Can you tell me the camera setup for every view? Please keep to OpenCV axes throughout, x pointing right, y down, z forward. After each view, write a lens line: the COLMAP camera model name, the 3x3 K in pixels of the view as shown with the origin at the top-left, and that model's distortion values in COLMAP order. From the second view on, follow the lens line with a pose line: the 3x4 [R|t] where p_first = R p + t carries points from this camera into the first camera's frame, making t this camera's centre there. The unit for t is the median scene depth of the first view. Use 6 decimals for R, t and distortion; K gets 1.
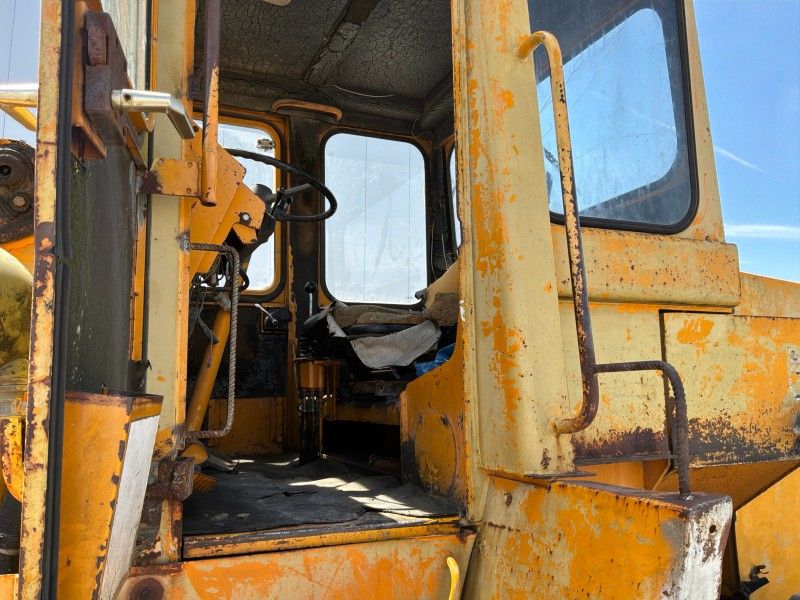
lens RADIAL K [[665.3, 0, 400.4], [0, 665.3, 301.8], [0, 0, 1]] dist [0.076845, -0.134228]
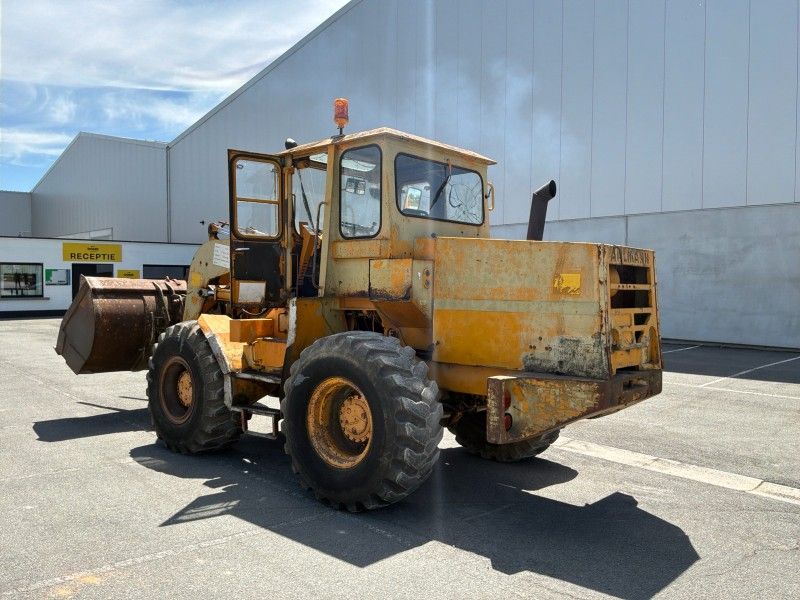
lens RADIAL K [[665.3, 0, 401.5], [0, 665.3, 294.3], [0, 0, 1]] dist [0.076845, -0.134228]
pose [[0.431484, 0.017465, -0.901951, 3.798444], [0.104156, 0.992162, 0.069039, -0.031995], [0.896088, -0.123733, 0.426283, -0.432867]]
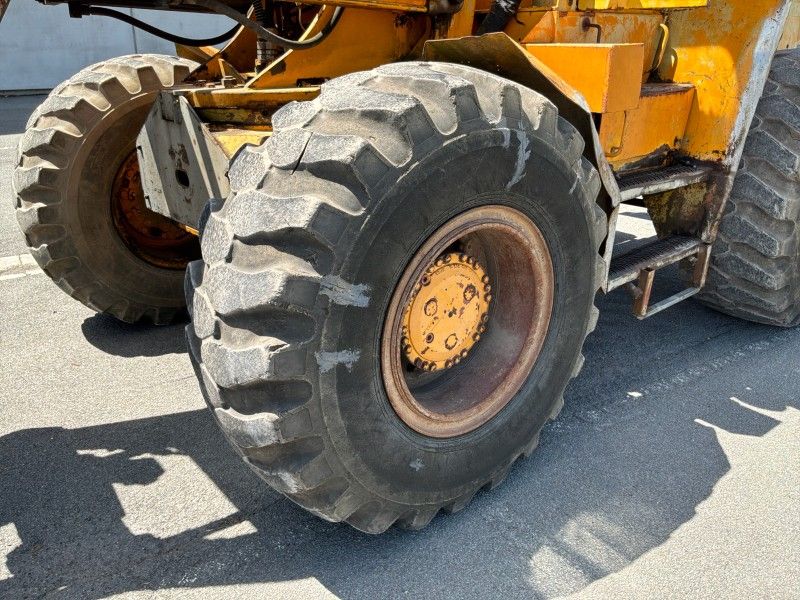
lens RADIAL K [[665.3, 0, 399.4], [0, 665.3, 298.3], [0, 0, 1]] dist [0.076845, -0.134228]
pose [[0.957677, -0.102596, 0.268938, -1.226595], [-0.039790, 0.878167, 0.476697, 0.112338], [-0.285080, -0.467223, 0.836918, -0.920746]]
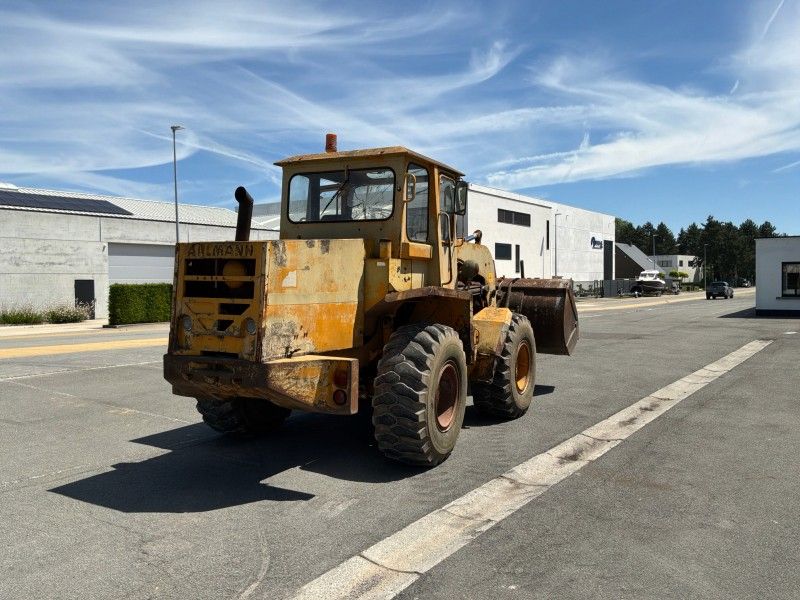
lens RADIAL K [[665.3, 0, 402.2], [0, 665.3, 306.1], [0, 0, 1]] dist [0.076845, -0.134228]
pose [[-0.770704, 0.025100, -0.636699, 2.838704], [0.081871, 0.994842, -0.059884, 0.699709], [0.631912, -0.098281, -0.768783, 5.198285]]
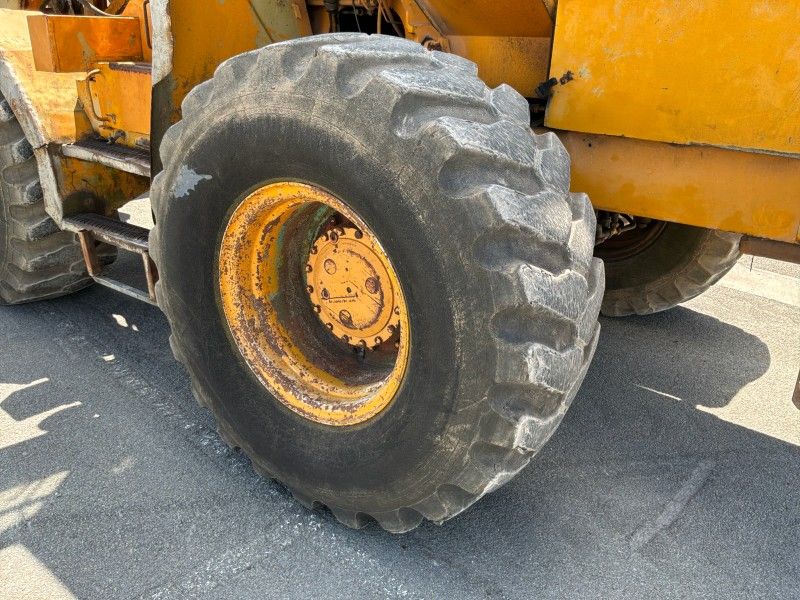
lens RADIAL K [[665.3, 0, 401.8], [0, 665.3, 301.2], [0, 0, 1]] dist [0.076845, -0.134228]
pose [[0.483981, 0.346688, -0.803473, 1.714093], [0.084172, 0.895472, 0.437087, 0.285138], [0.871021, -0.279172, 0.404210, 0.297812]]
